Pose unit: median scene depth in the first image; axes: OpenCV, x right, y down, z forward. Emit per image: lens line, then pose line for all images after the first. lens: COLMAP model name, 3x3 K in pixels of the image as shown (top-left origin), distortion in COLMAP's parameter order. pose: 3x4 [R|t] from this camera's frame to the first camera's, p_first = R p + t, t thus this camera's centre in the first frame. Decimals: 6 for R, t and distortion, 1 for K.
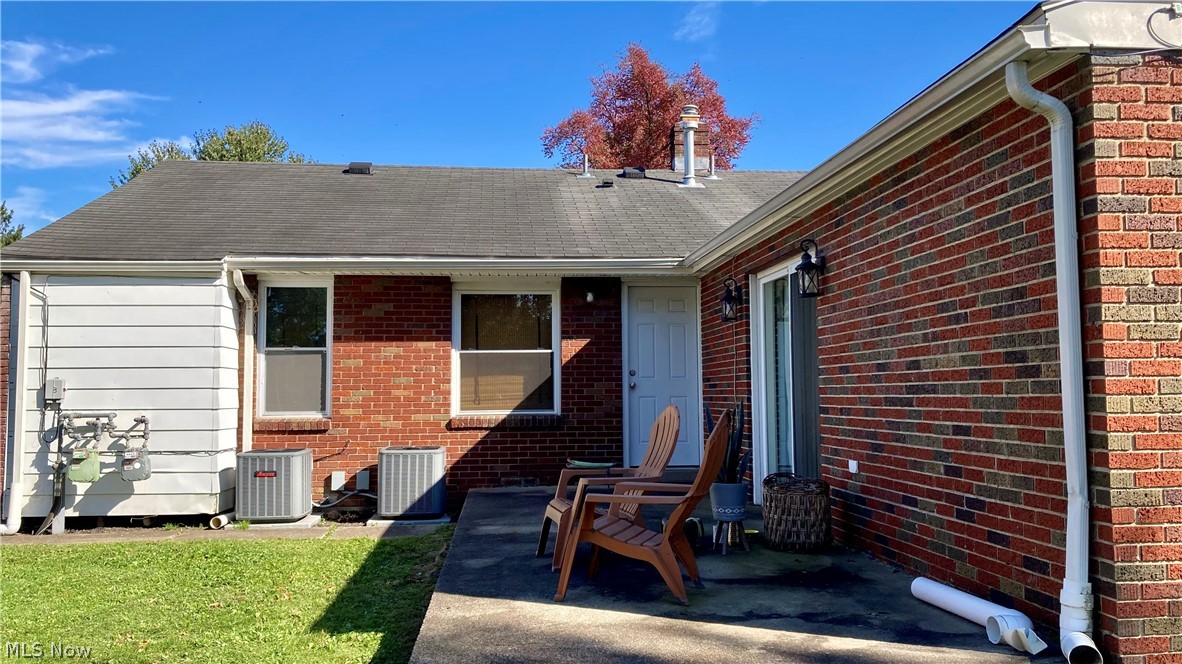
lens RADIAL K [[962.6, 0, 586.8], [0, 962.6, 322.9], [0, 0, 1]] dist [0.027877, -0.011685]
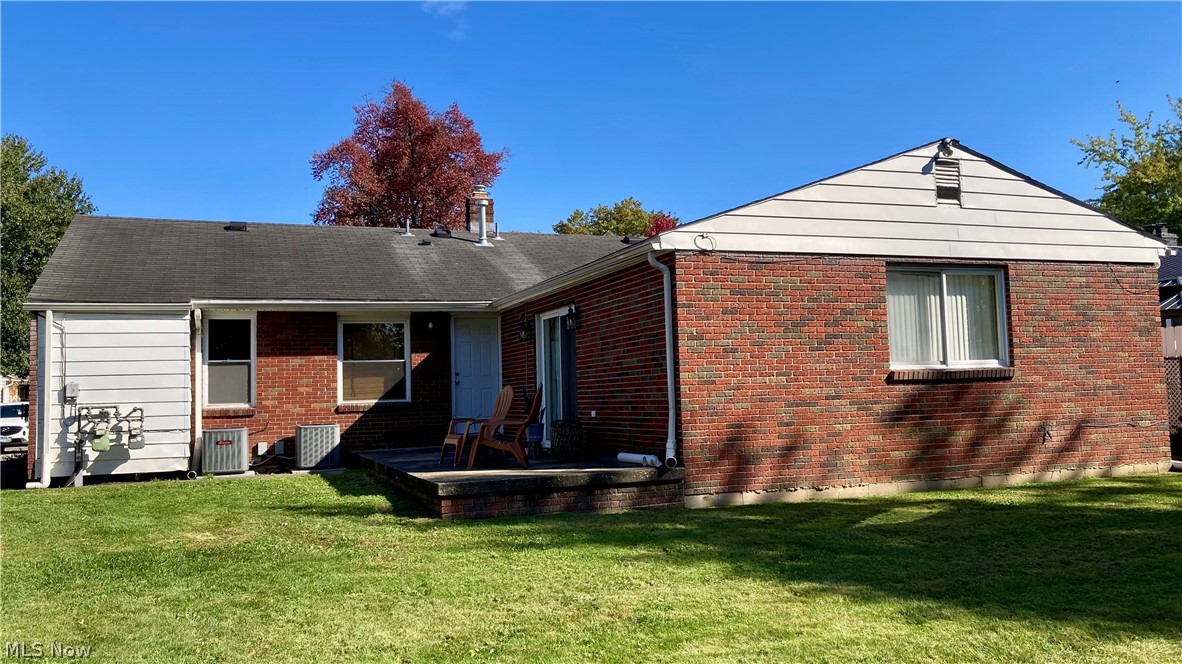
lens RADIAL K [[957.2, 0, 597.3], [0, 957.2, 318.1], [0, 0, 1]] dist [0.102217, -0.165095]
pose [[0.962118, 0.000821, 0.272631, -0.181066], [0.003071, 0.999899, -0.013851, -0.018498], [-0.272615, 0.014163, 0.962019, -0.642081]]
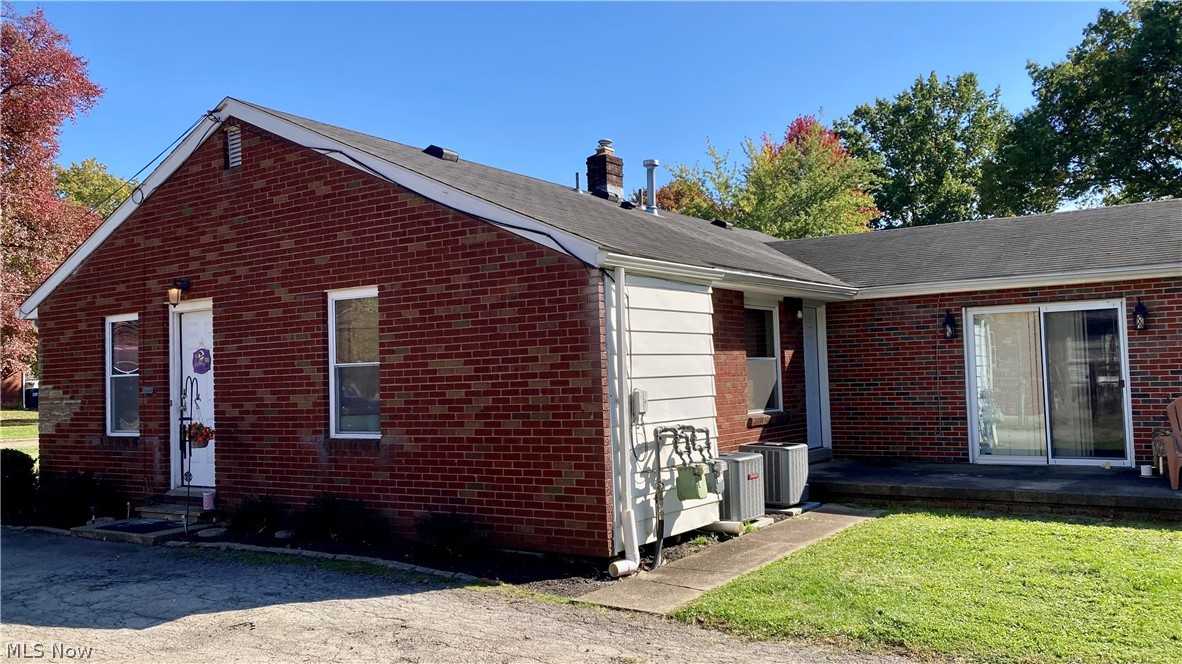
lens RADIAL K [[971.0, 0, 614.8], [0, 971.0, 317.6], [0, 0, 1]] dist [-0.009263, 0.077446]
pose [[0.632169, 0.032965, 0.774129, -1.249024], [-0.028991, 0.999401, -0.018883, 0.008009], [-0.774288, -0.010505, 0.632746, 0.448803]]
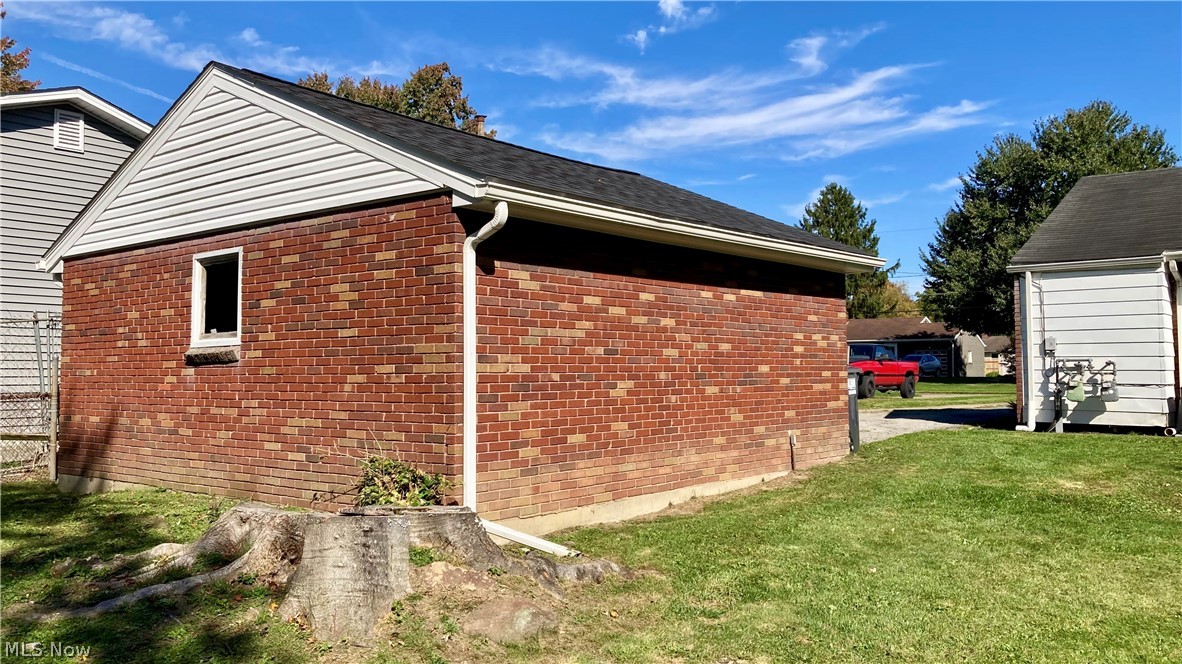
lens RADIAL K [[971.0, 0, 614.8], [0, 971.0, 317.6], [0, 0, 1]] dist [-0.009263, 0.077446]
pose [[0.718893, -0.032355, -0.694367, 0.050872], [0.048264, 0.998829, 0.003427, -0.015226], [0.693443, -0.035976, 0.719613, -0.651620]]
